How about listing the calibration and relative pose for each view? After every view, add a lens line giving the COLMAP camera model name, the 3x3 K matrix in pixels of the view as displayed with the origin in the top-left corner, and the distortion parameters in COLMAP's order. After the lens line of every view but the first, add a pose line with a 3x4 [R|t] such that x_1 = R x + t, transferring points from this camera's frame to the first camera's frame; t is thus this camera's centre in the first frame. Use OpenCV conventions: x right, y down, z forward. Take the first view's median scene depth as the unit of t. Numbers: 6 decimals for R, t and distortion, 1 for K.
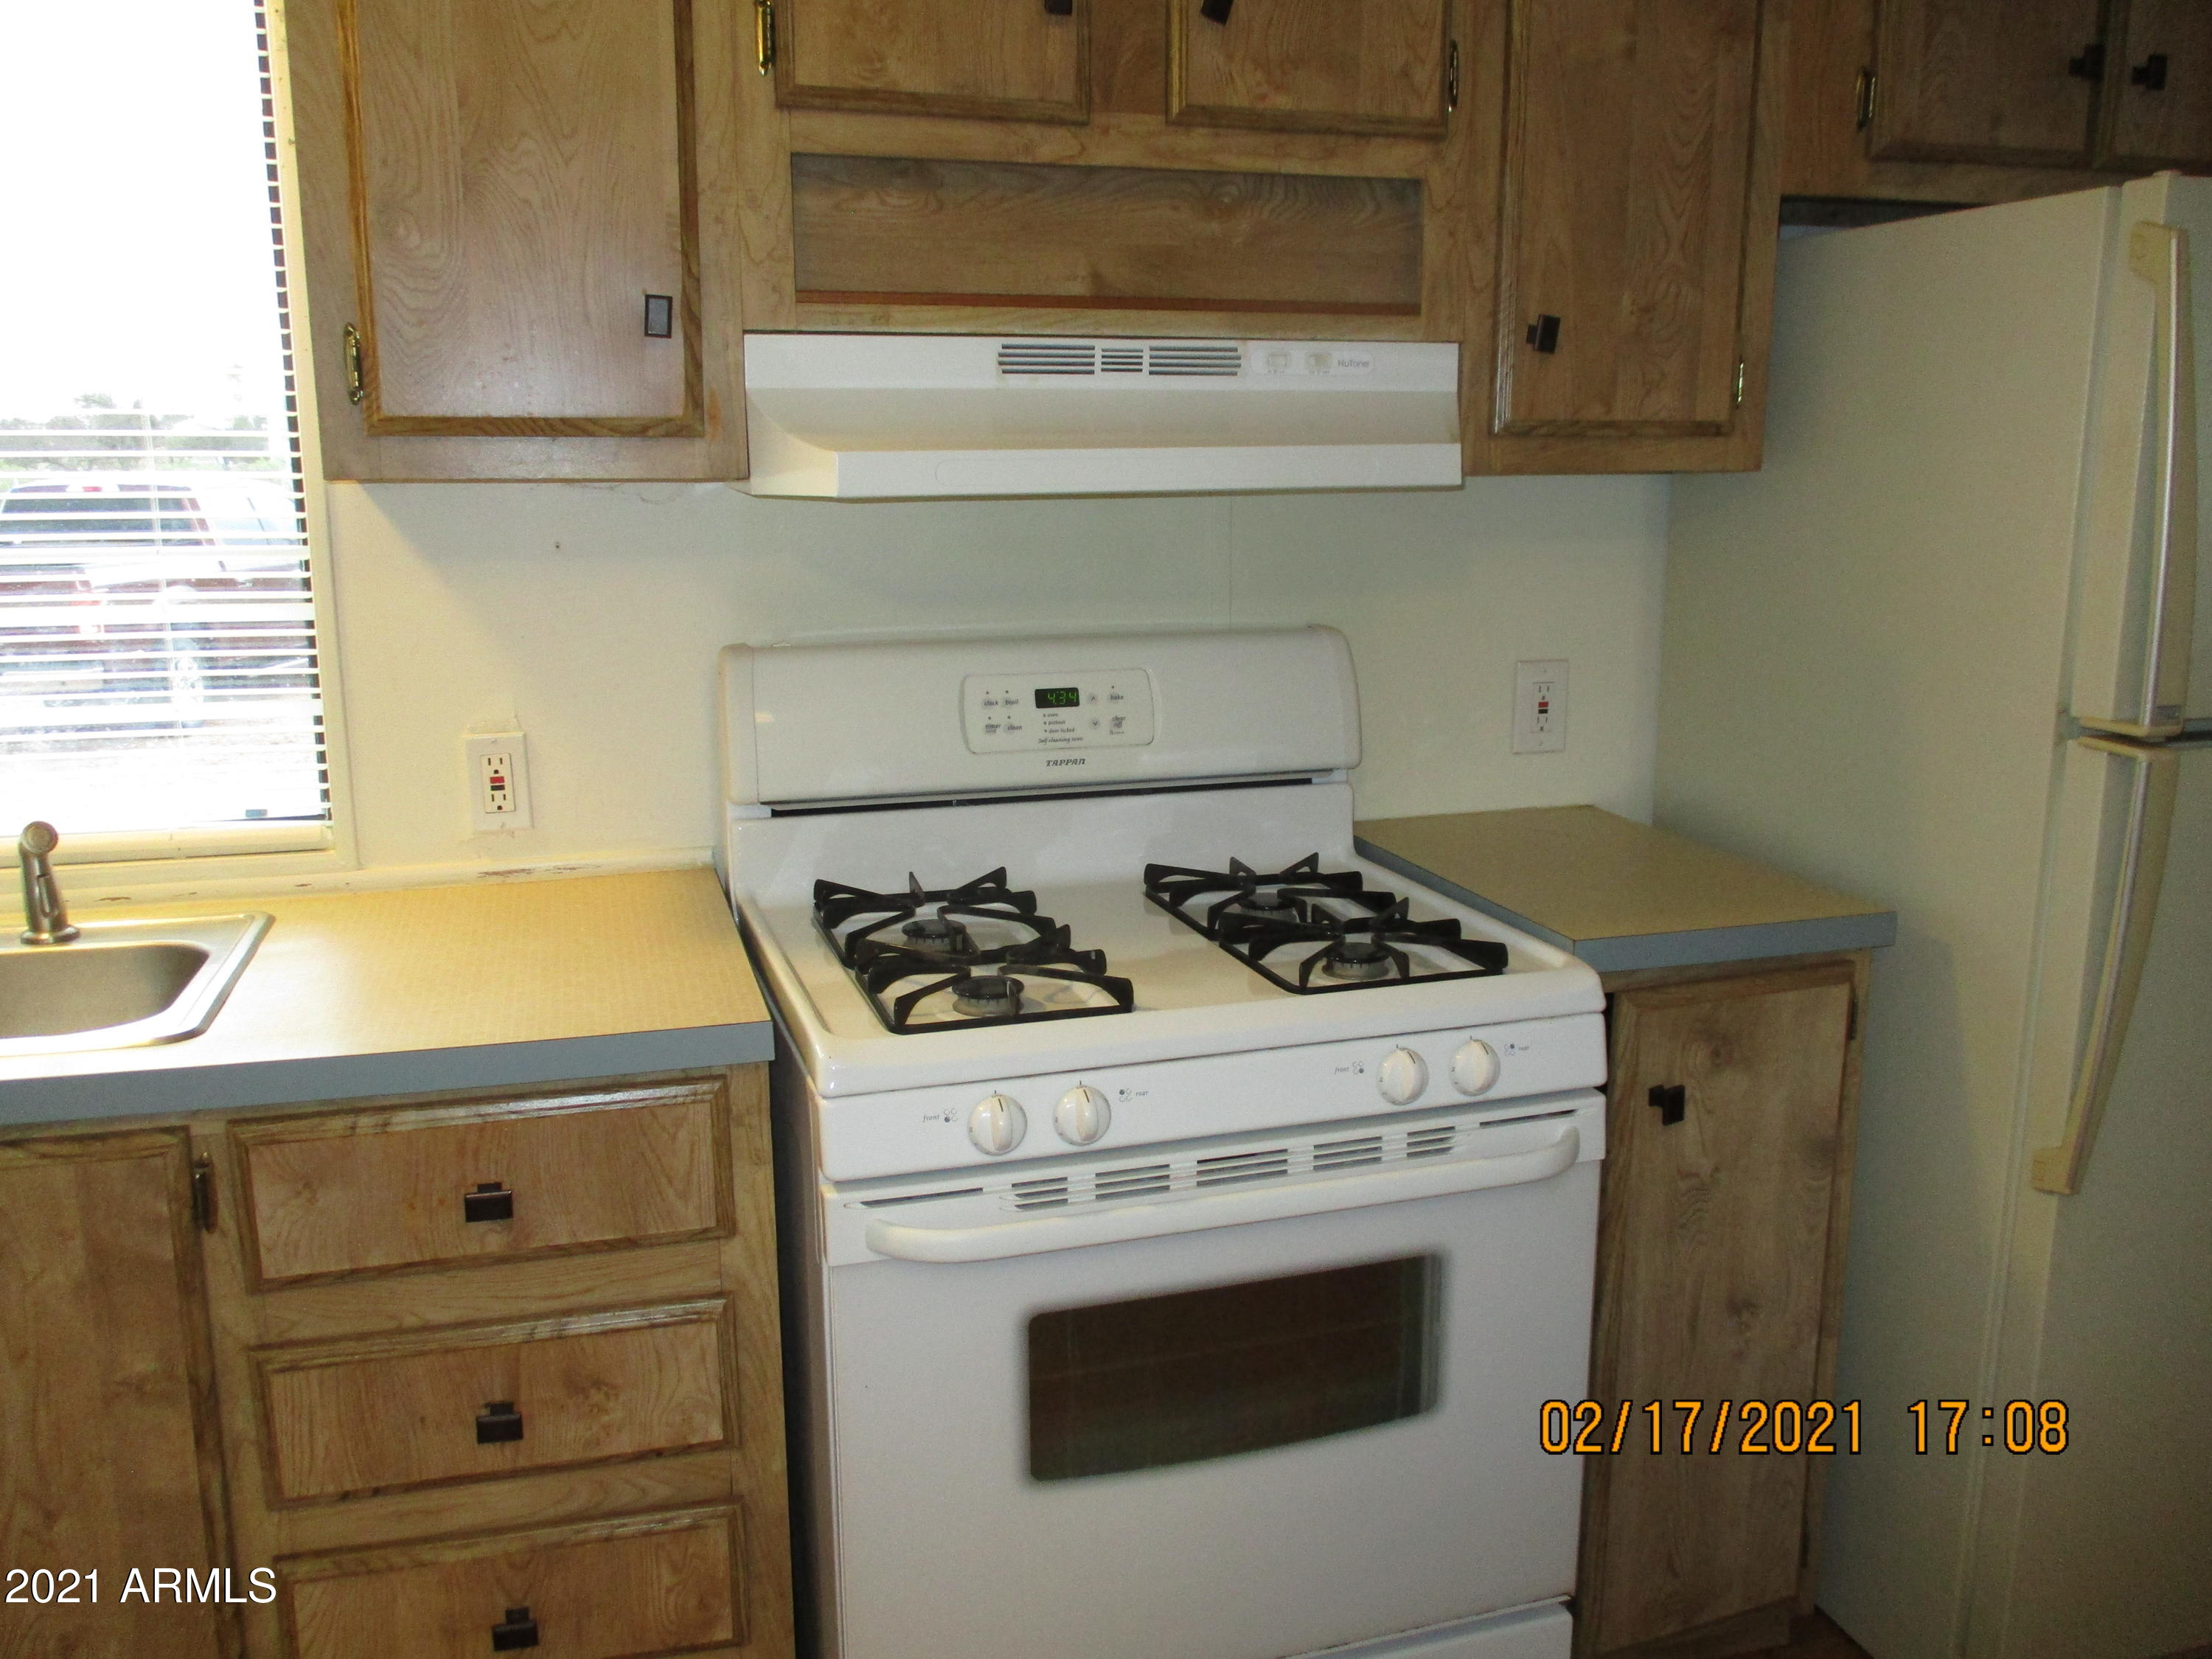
lens RADIAL K [[1862.6, 0, 1106.0], [0, 1862.6, 829.5], [0, 0, 1]] dist [-0.004388, 0.001399]
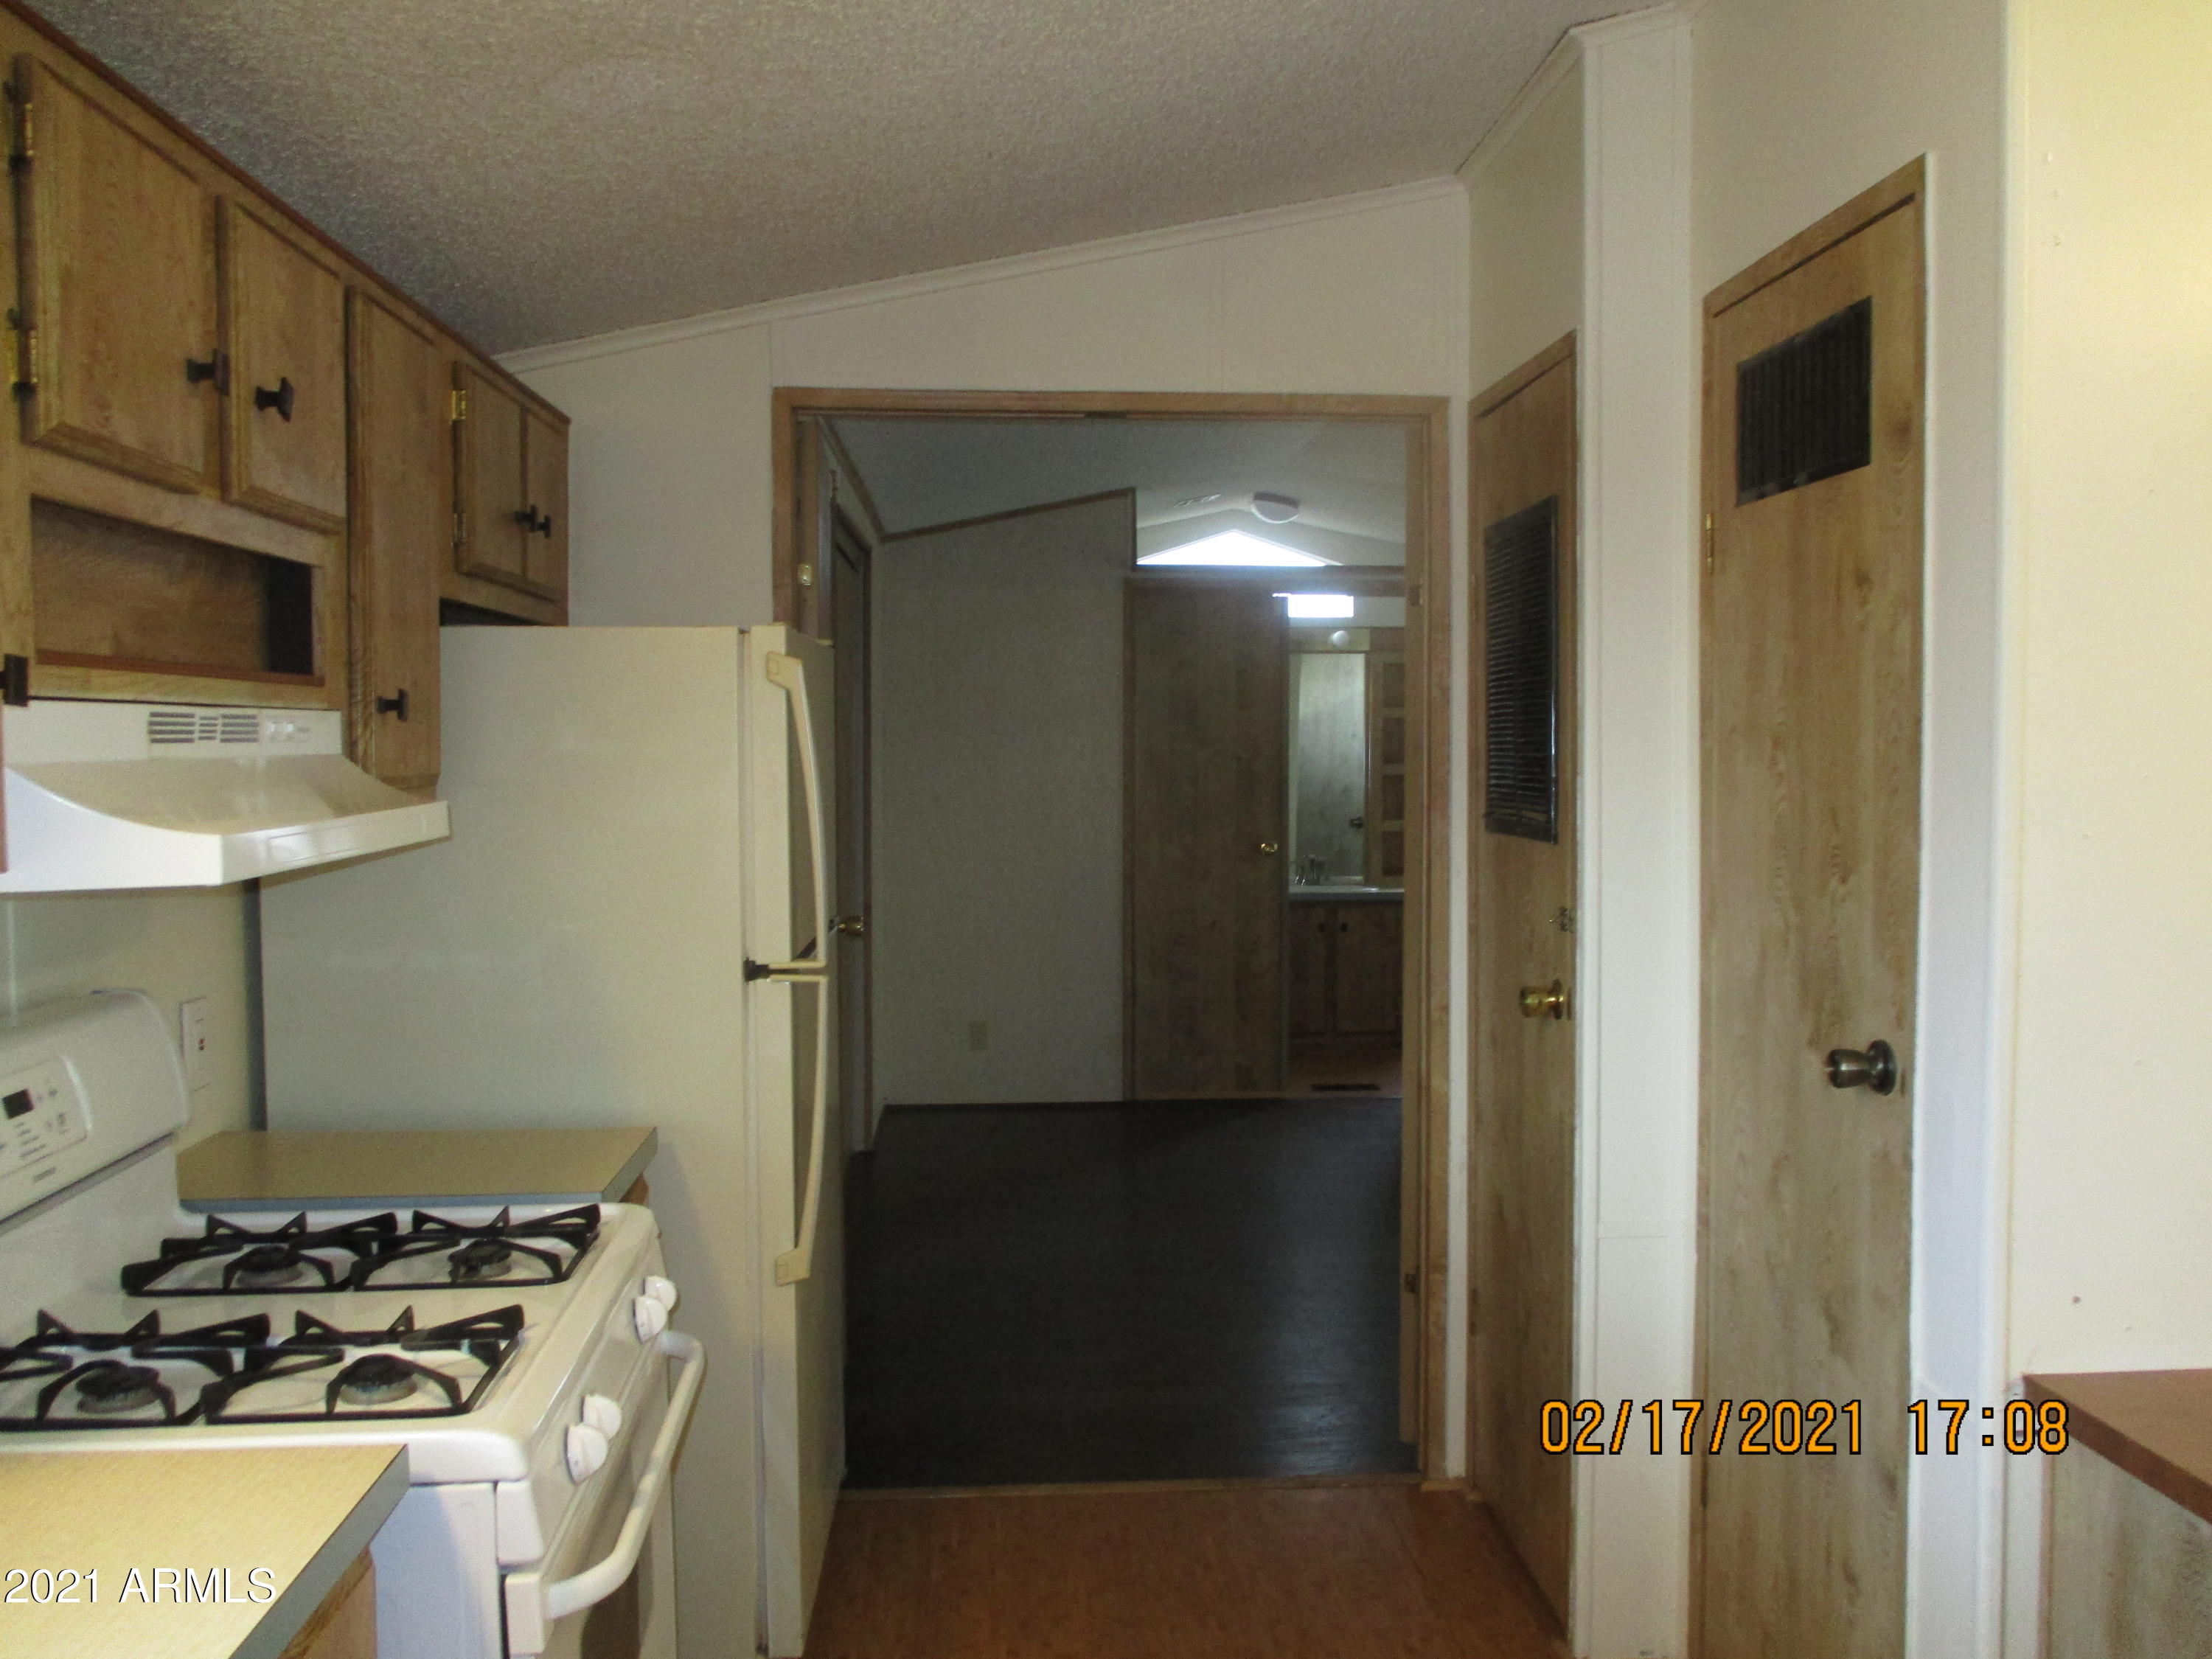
lens RADIAL K [[1862.6, 0, 1106.0], [0, 1862.6, 829.5], [0, 0, 1]] dist [-0.004388, 0.001399]
pose [[0.240306, -0.046152, 0.969599, -0.829116], [0.201520, 0.979479, -0.003323, -0.102716], [-0.949549, 0.196192, 0.244675, 0.327814]]
